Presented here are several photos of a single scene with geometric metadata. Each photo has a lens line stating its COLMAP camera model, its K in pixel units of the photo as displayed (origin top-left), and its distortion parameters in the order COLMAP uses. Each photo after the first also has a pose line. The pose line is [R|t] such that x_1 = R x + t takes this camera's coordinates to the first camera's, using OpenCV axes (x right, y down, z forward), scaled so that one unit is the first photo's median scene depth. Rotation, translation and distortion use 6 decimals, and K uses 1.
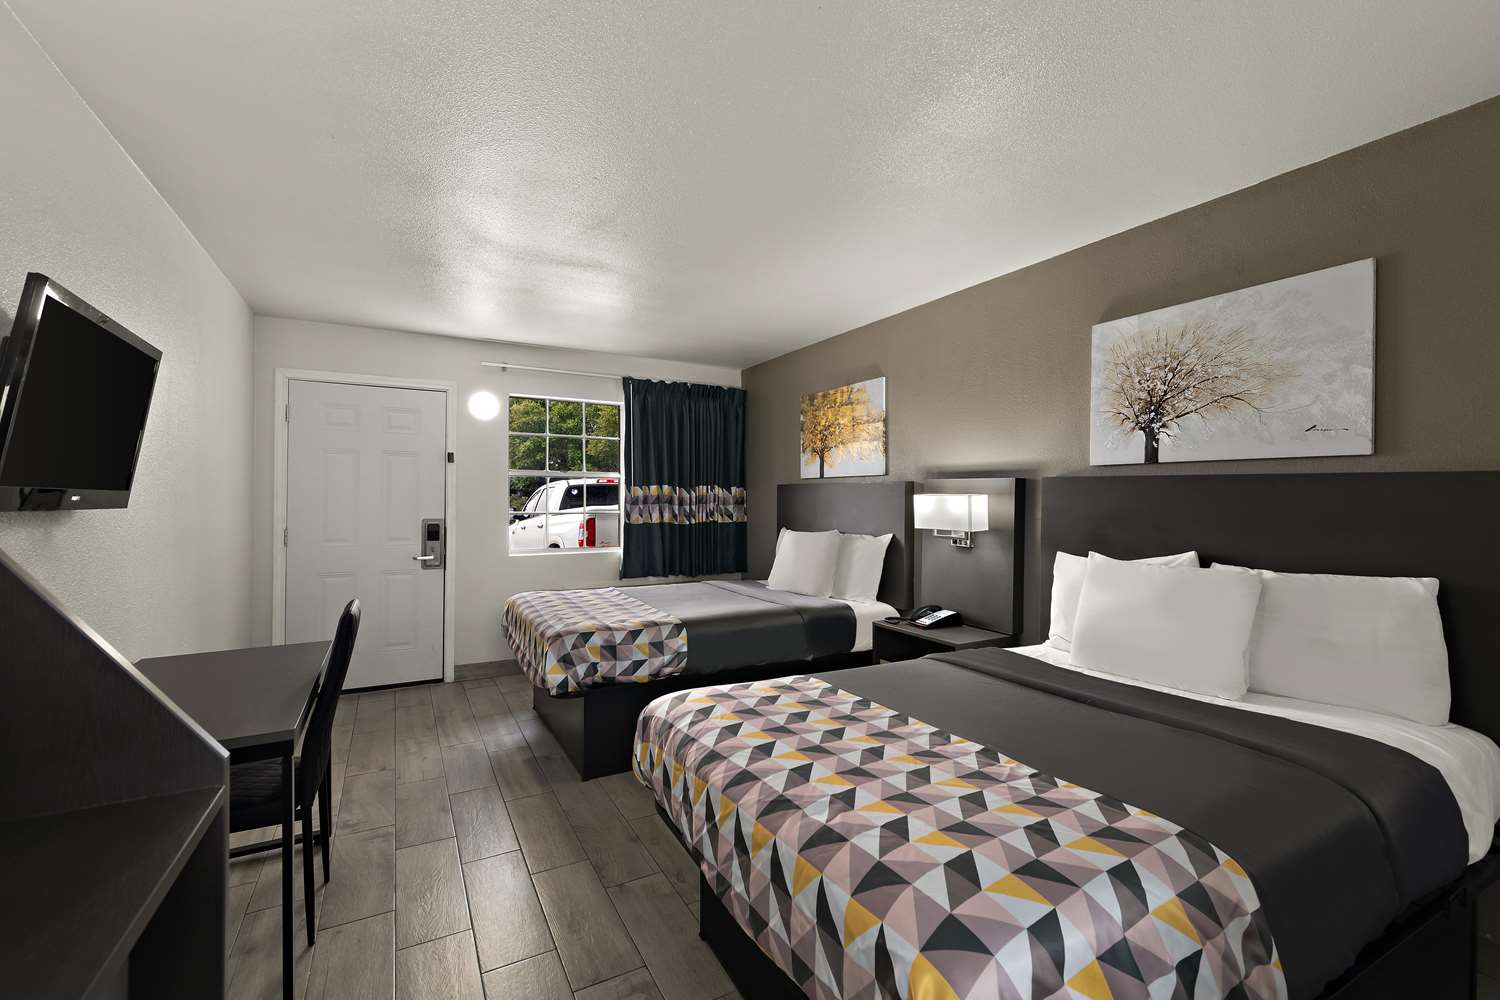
lens RADIAL K [[635.6, 0, 745.0], [0, 635.6, 501.2], [0, 0, 1]] dist [-0.000480, 0.000019]
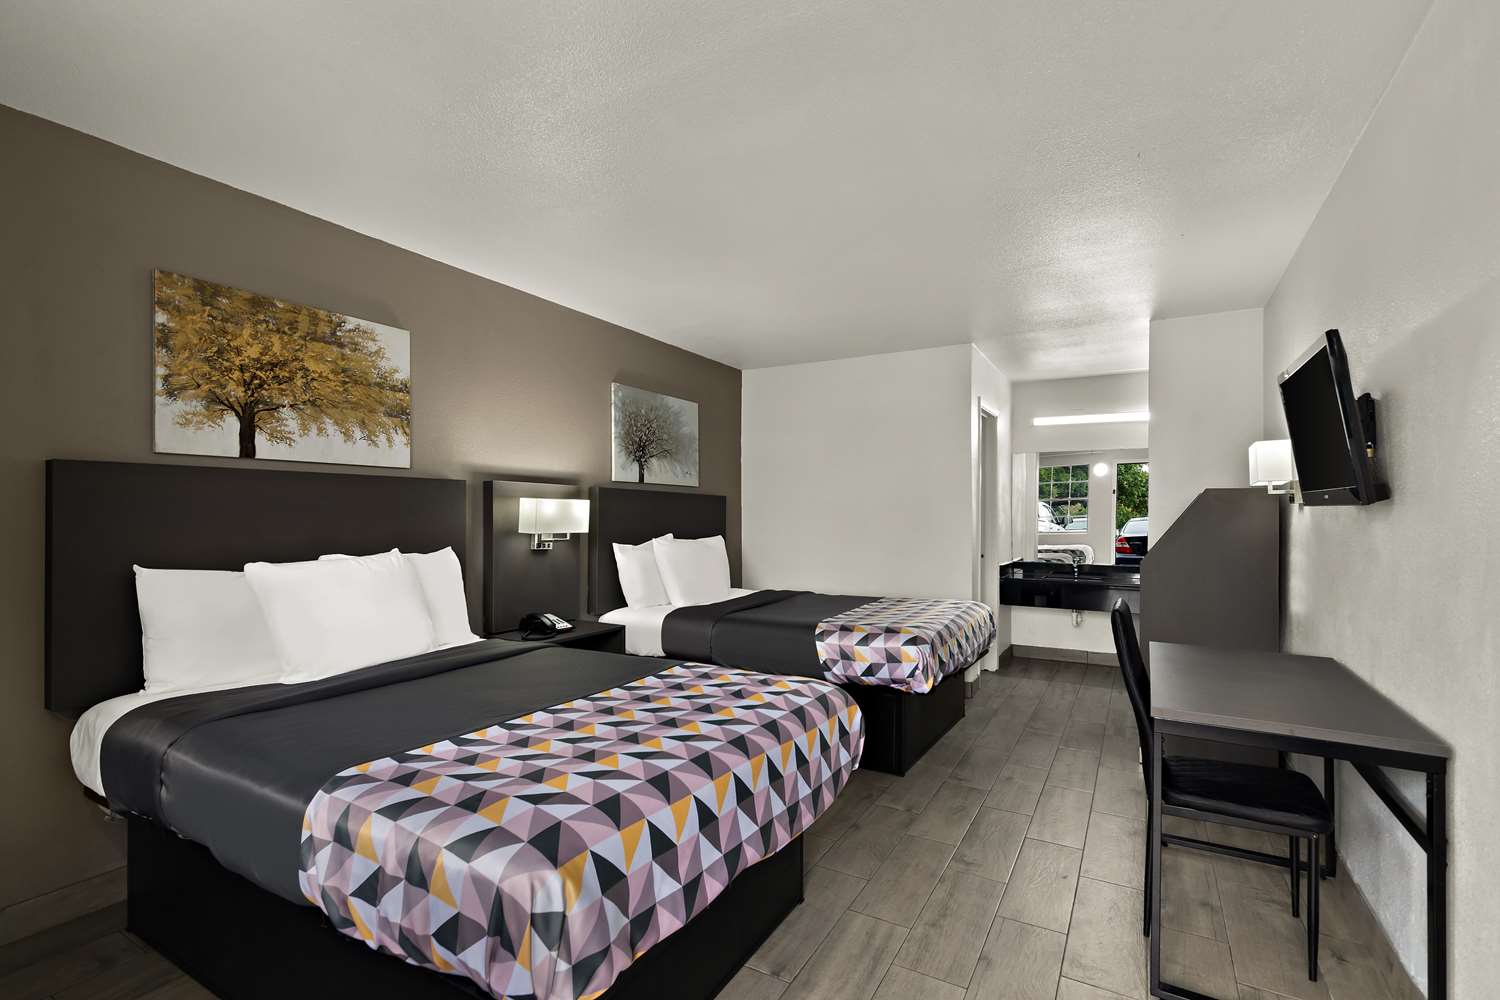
lens RADIAL K [[694.9, 0, 750.0], [0, 694.9, 500.0], [0, 0, 1]] dist [-0.004628, -0.000181]
pose [[-0.529768, -0.003998, 0.848133, -0.592673], [-0.013939, 0.999895, -0.003994, -0.006908], [-0.848028, -0.013938, -0.529768, 0.987838]]
